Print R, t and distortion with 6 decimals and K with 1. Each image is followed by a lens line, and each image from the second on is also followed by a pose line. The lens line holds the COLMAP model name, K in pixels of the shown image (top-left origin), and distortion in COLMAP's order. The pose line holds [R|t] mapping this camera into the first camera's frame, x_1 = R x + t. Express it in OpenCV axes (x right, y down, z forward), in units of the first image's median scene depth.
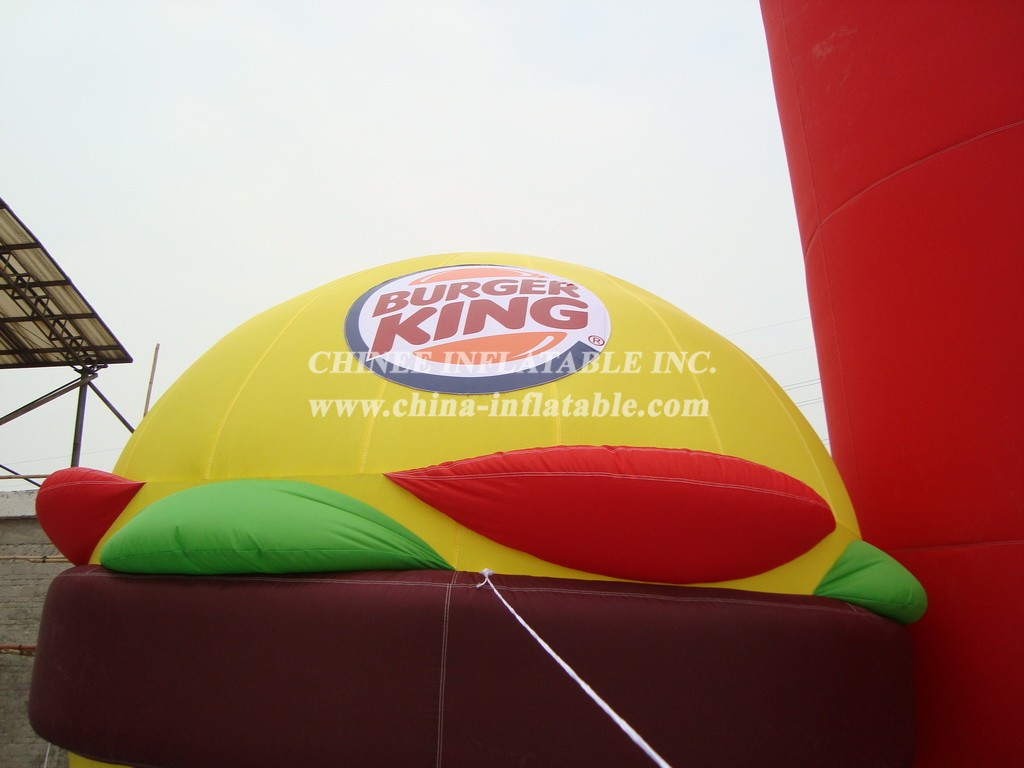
lens RADIAL K [[968.9, 0, 512.0], [0, 968.9, 384.0], [0, 0, 1]] dist [-0.074663, -0.005504]
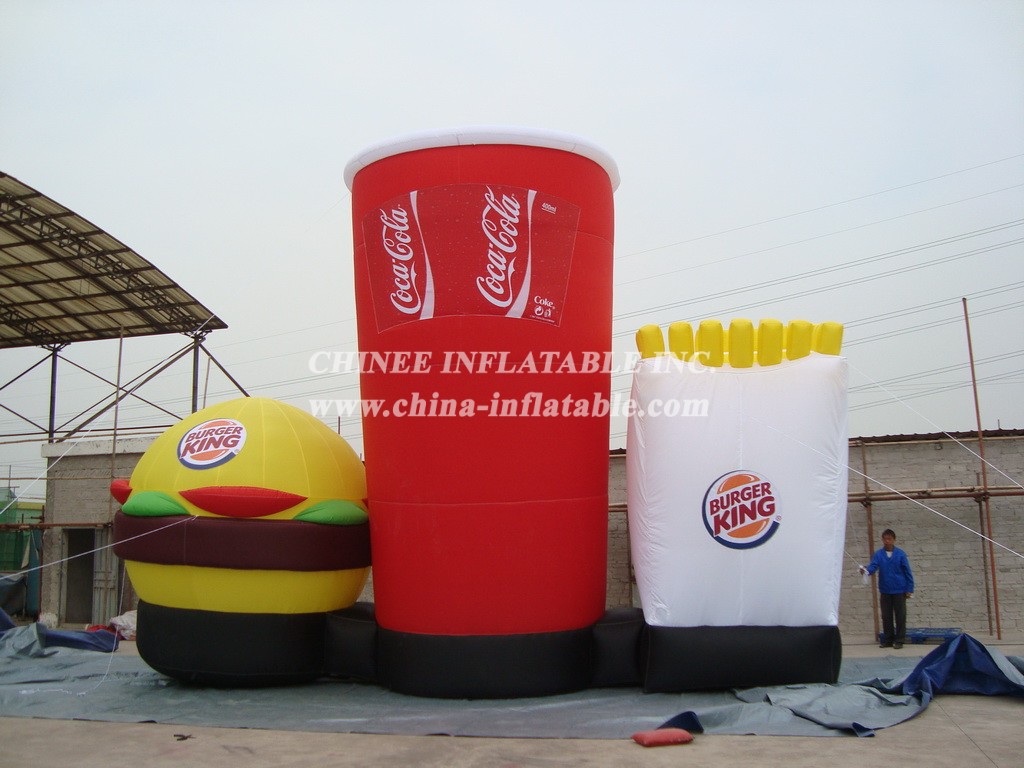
lens RADIAL K [[966.7, 0, 512.0], [0, 966.7, 384.0], [0, 0, 1]] dist [-0.169419, -0.001430]
pose [[0.986158, -0.036672, -0.161703, 1.651190], [0.058926, 0.989085, 0.135053, -0.697746], [0.154985, -0.142712, 0.977555, -2.247311]]
